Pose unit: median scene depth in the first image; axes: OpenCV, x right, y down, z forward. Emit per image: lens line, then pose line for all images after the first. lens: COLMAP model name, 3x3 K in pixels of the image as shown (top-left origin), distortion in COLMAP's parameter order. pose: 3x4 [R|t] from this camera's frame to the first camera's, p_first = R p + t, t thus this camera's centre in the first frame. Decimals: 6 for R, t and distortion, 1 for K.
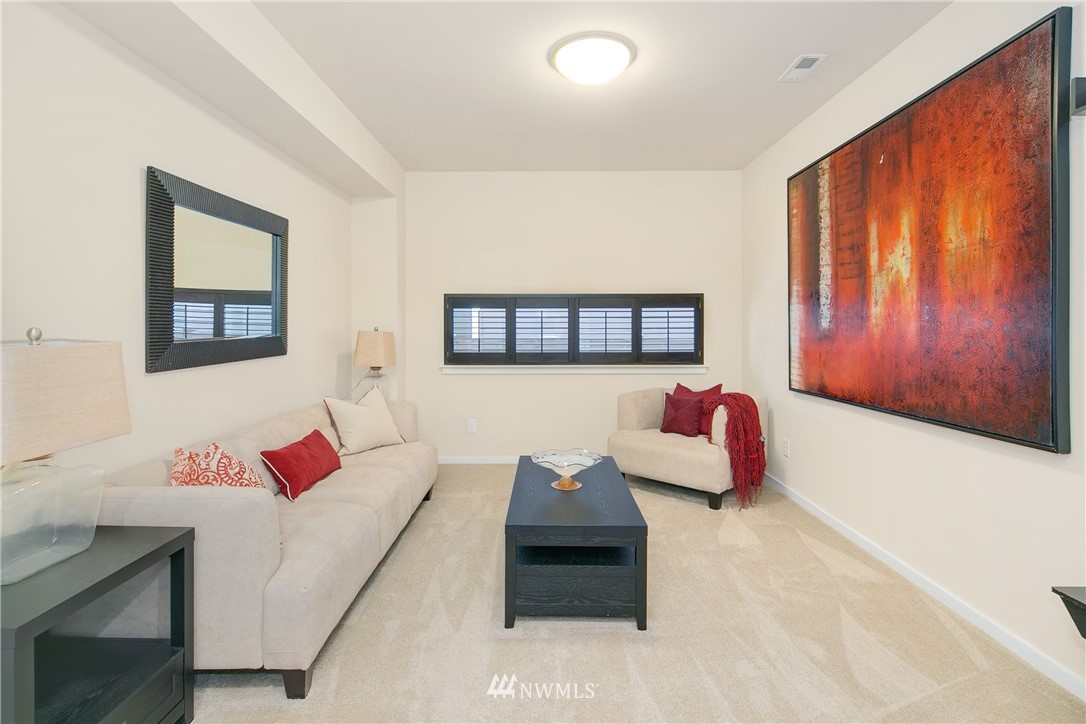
lens RADIAL K [[535.7, 0, 547.8], [0, 535.7, 328.7], [0, 0, 1]] dist [0.003066, -0.000886]
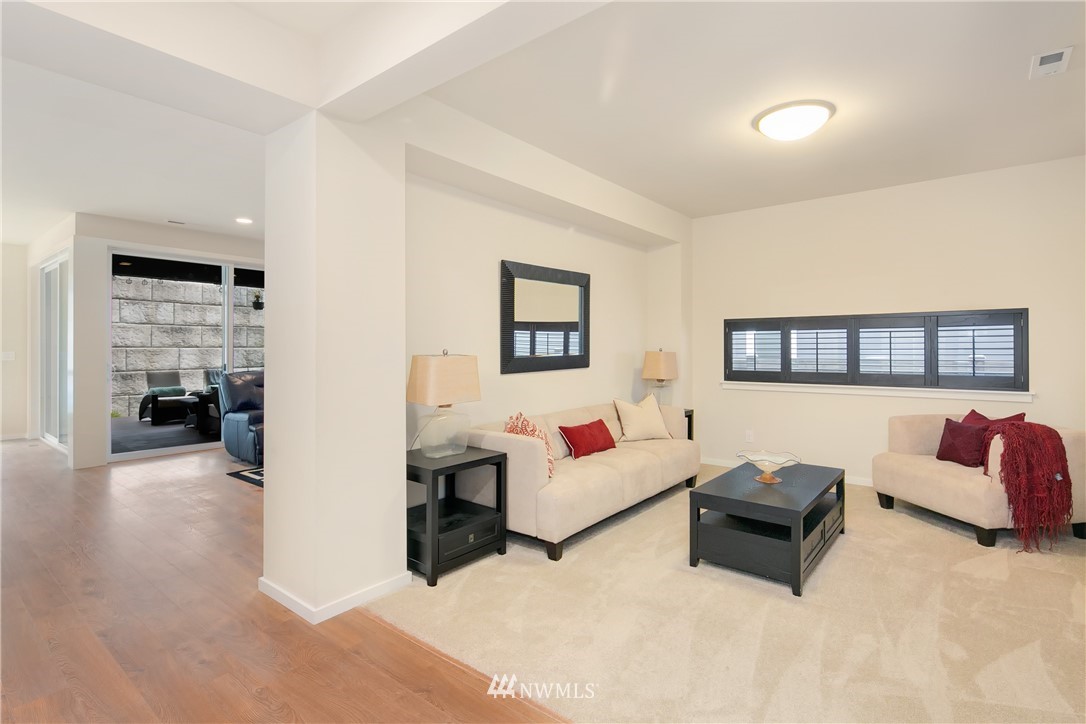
lens RADIAL K [[535.7, 0, 544.8], [0, 535.7, 345.6], [0, 0, 1]] dist [0.003066, -0.000886]
pose [[0.781475, -0.005542, -0.623912, 0.360107], [0.000026, 0.999961, -0.008850, 0.002496], [0.623937, 0.006900, 0.781444, -0.230478]]
